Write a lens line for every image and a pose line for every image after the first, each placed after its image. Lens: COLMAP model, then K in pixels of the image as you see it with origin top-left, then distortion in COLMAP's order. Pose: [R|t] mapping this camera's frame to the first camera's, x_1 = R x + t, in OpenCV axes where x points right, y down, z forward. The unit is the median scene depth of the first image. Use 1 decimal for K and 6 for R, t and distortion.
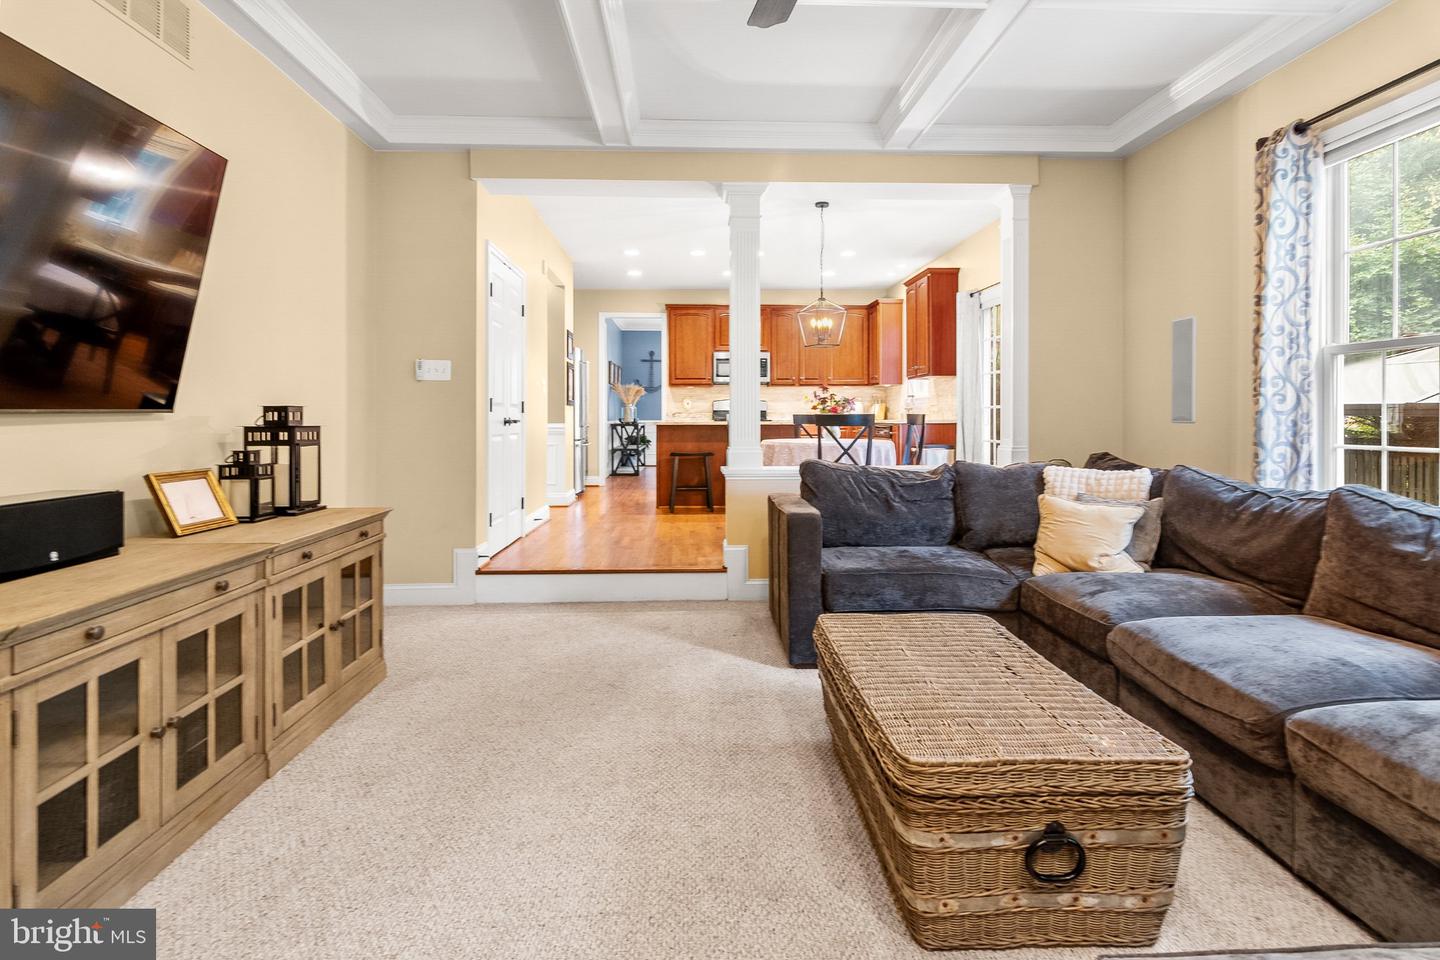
lens RADIAL K [[720.7, 0, 719.3], [0, 720.7, 414.2], [0, 0, 1]] dist [-0.001139, -0.001302]
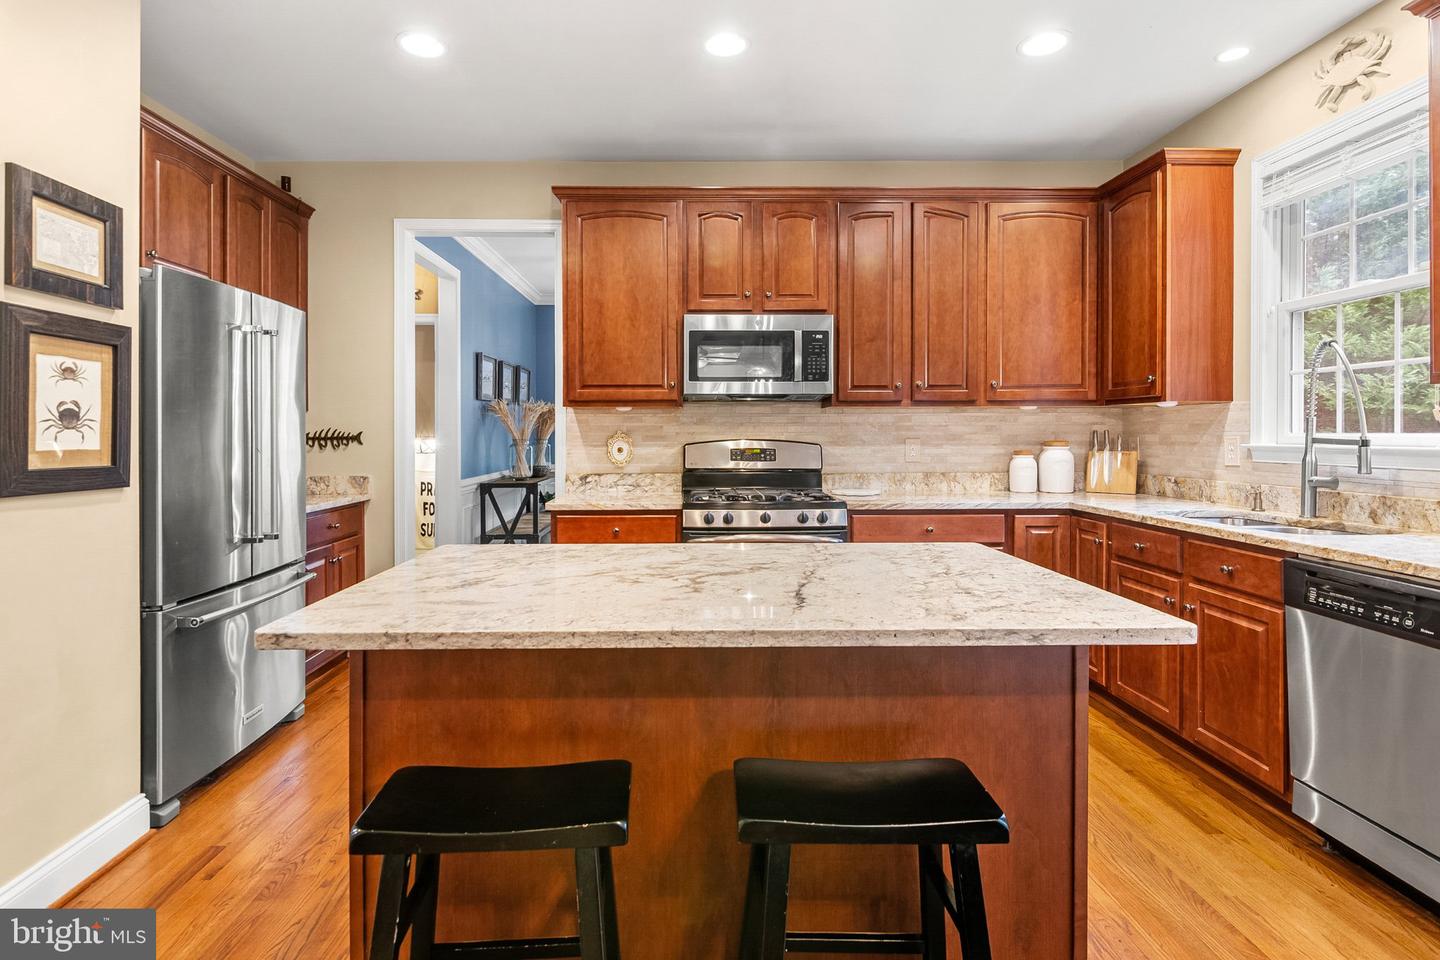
lens RADIAL K [[719.5, 0, 731.1], [0, 719.5, 428.4], [0, 0, 1]] dist [-0.000165, -0.002604]
pose [[0.999862, -0.001702, 0.016513, 0.032563], [0.001726, 0.999997, -0.001467, -0.082127], [-0.016511, 0.001495, 0.999863, 1.929817]]
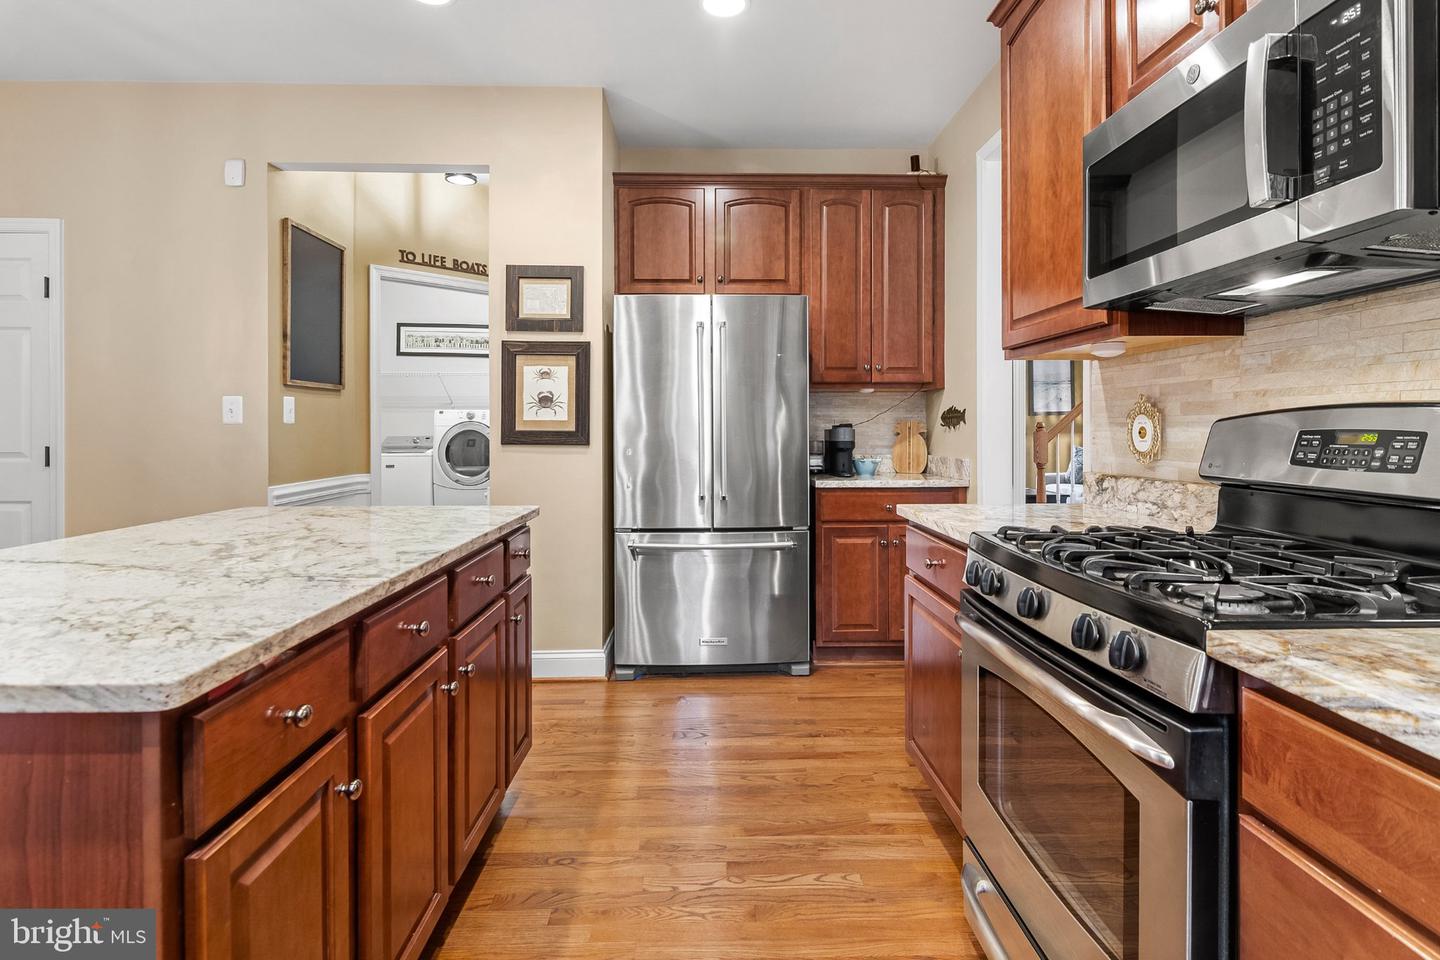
lens RADIAL K [[700.1, 0, 681.5], [0, 700.1, 426.7], [0, 0, 1]] dist [-0.001569, -0.000533]
pose [[-0.023699, -0.000783, -0.999719, 0.493613], [0.005759, 0.999983, -0.000920, -0.053762], [0.999703, -0.005779, -0.023694, 2.781900]]
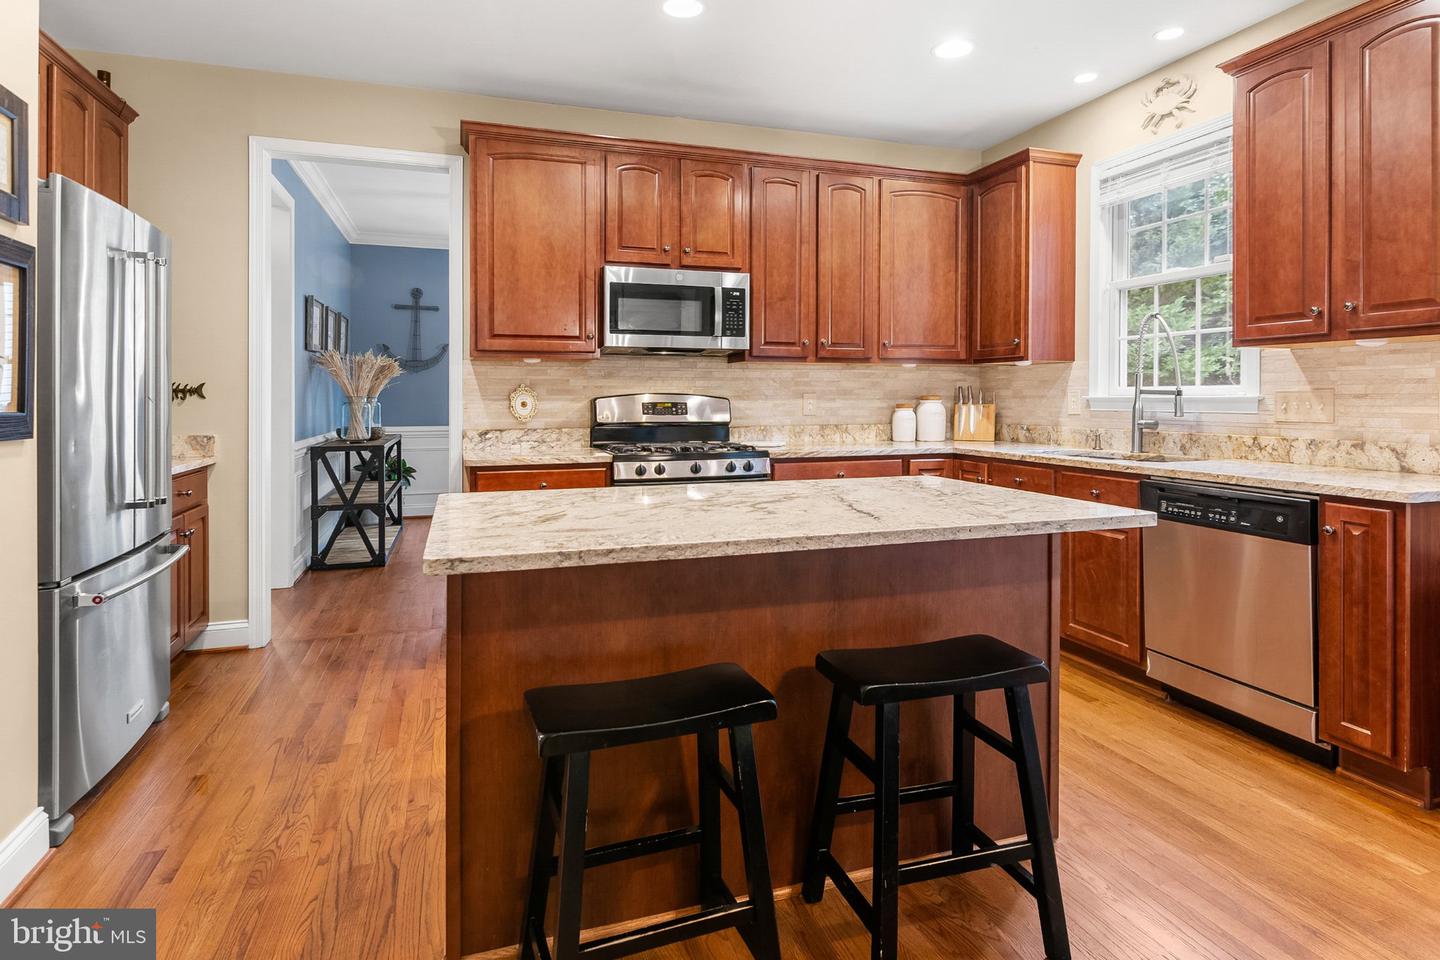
lens RADIAL K [[762.2, 0, 752.3], [0, 762.2, 396.1], [0, 0, 1]] dist [-0.000263, -0.000968]
pose [[0.948094, 0.000059, 0.317989, -0.181696], [-0.000865, 0.999997, 0.002393, -0.063776], [-0.317988, -0.002544, 0.948091, 1.869161]]
